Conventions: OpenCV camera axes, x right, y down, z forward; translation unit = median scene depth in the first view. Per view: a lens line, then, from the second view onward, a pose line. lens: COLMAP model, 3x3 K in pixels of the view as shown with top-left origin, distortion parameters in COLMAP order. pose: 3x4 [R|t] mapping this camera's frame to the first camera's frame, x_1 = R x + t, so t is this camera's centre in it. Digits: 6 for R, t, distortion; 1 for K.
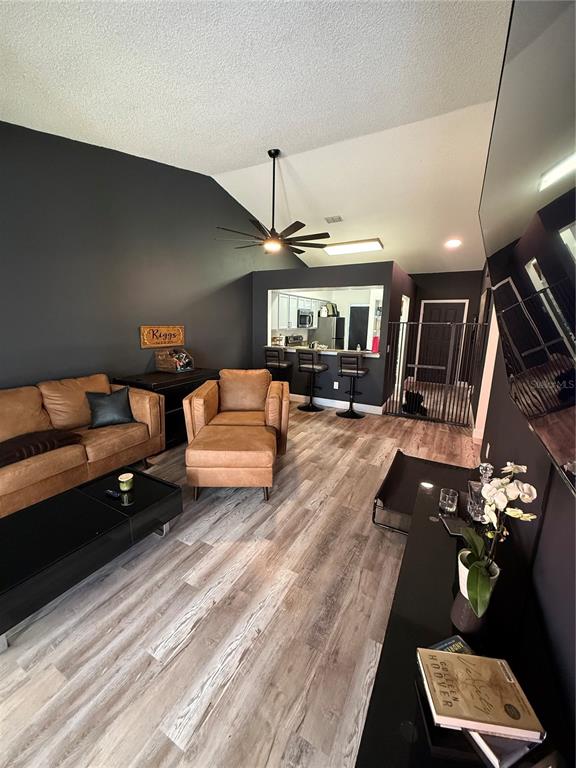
lens RADIAL K [[301.8, 0, 287.5], [0, 301.8, 381.5], [0, 0, 1]] dist [-0.001146, -0.000198]
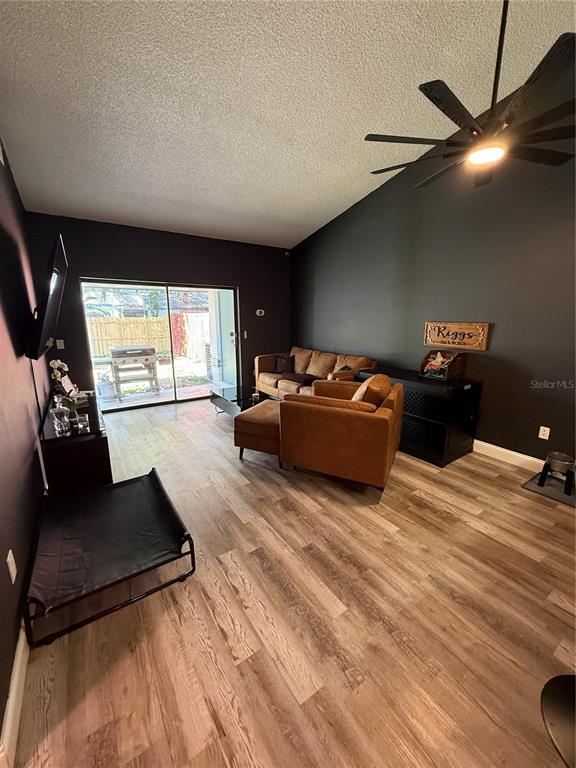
lens RADIAL K [[301.8, 0, 288.0], [0, 301.8, 384.9], [0, 0, 1]] dist [-0.001146, -0.000198]
pose [[-0.451527, 0.179633, -0.873988, 0.567349], [-0.184400, 0.939592, 0.288383, -0.185288], [0.872995, 0.291376, -0.391126, 1.015924]]
